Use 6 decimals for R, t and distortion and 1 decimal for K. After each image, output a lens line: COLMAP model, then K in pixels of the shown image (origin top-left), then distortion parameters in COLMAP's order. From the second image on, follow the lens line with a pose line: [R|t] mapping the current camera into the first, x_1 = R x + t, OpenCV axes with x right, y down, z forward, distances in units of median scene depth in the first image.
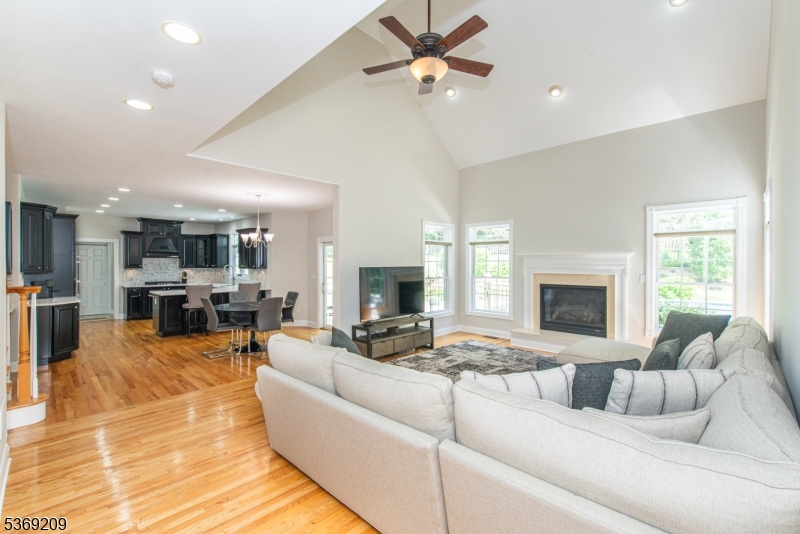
lens RADIAL K [[351.6, 0, 406.8], [0, 351.6, 264.6], [0, 0, 1]] dist [-0.001128, -0.000384]
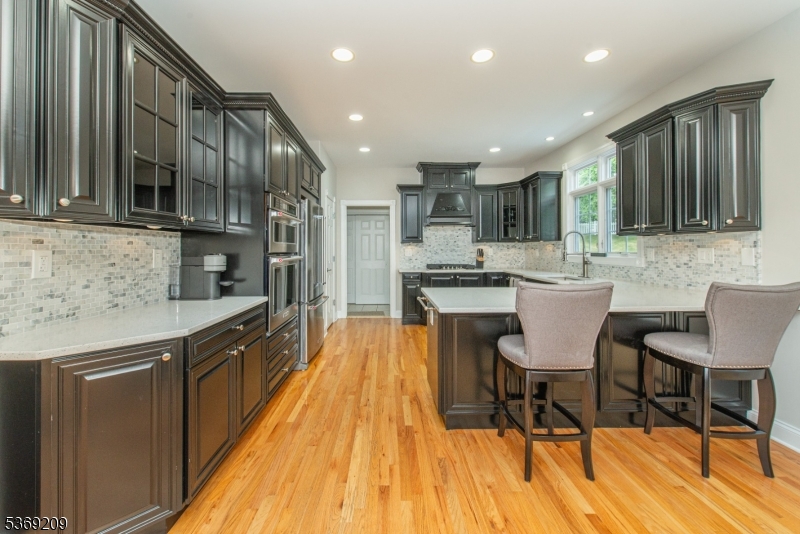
lens RADIAL K [[320.5, 0, 387.4], [0, 320.5, 246.7], [0, 0, 1]] dist [0.000985, -0.000010]
pose [[0.693344, -0.008925, -0.720552, -0.383404], [0.001542, 0.999939, -0.010903, 0.024540], [0.720605, 0.006448, 0.693316, 0.557968]]
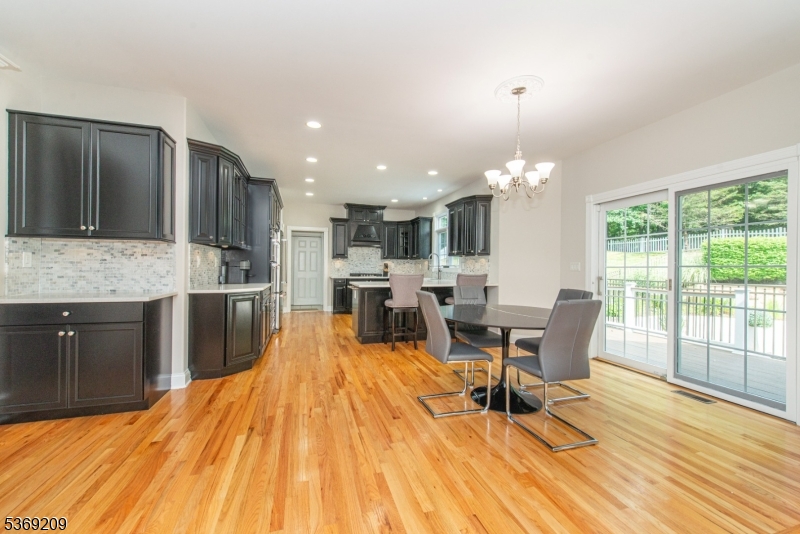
lens RADIAL K [[317.6, 0, 395.3], [0, 317.6, 266.8], [0, 0, 1]] dist [0.001812, -0.000019]
pose [[0.864785, 0.007861, -0.502082, -0.226357], [-0.011414, 0.999927, -0.004004, 0.035278], [0.502013, 0.009193, 0.864811, 0.343993]]
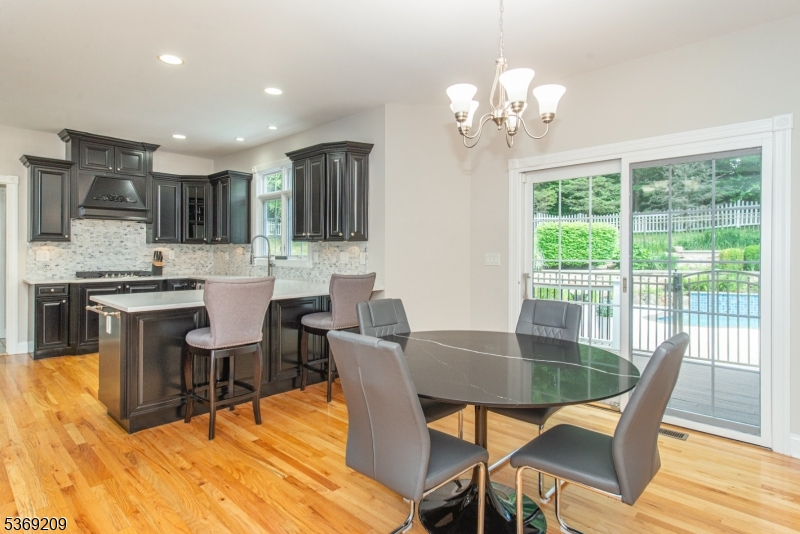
lens RADIAL K [[433.0, 0, 402.0], [0, 433.0, 254.4], [0, 0, 1]] dist [0.007216, -0.000788]
pose [[0.999964, 0.004200, 0.007403, -0.329267], [-0.004203, 0.999991, 0.000428, 0.025229], [-0.007401, -0.000460, 0.999973, 0.436137]]
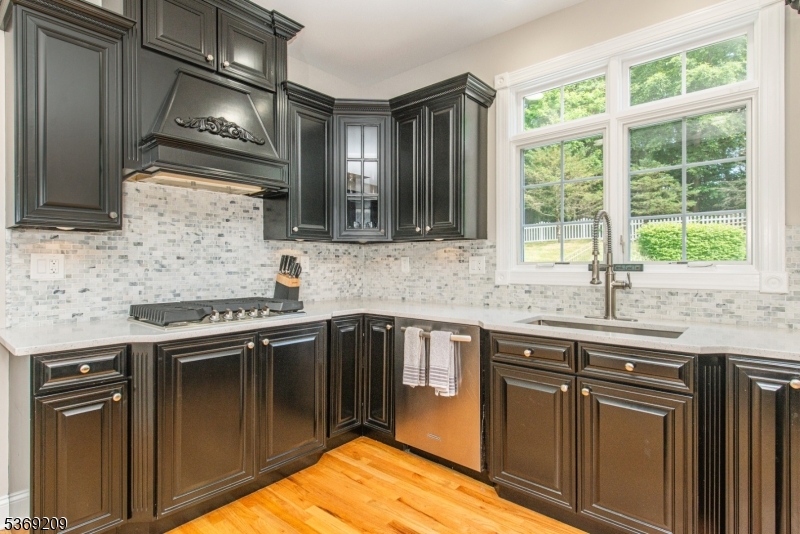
lens RADIAL K [[414.0, 0, 400.0], [0, 414.0, 267.0], [0, 0, 1]] dist [0.011635, -0.000490]
pose [[0.999124, -0.003486, 0.041693, -0.628382], [0.003232, 0.999976, 0.006158, 0.028774], [-0.041713, -0.006017, 0.999112, 0.793012]]
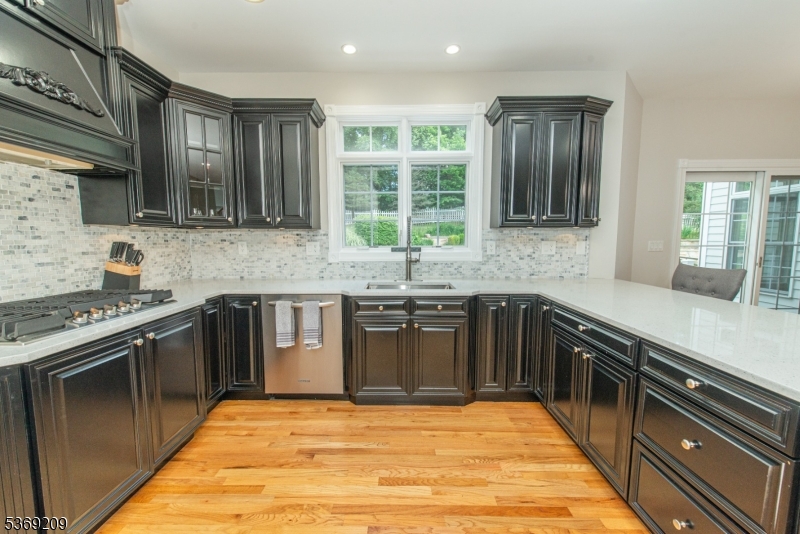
lens RADIAL K [[310.8, 0, 399.2], [0, 310.8, 269.3], [0, 0, 1]] dist [0.000254, -0.000197]
pose [[0.730123, -0.069122, 0.679810, -0.705730], [0.003575, 0.995243, 0.097354, 0.020466], [-0.683306, -0.068650, 0.726898, 0.815817]]
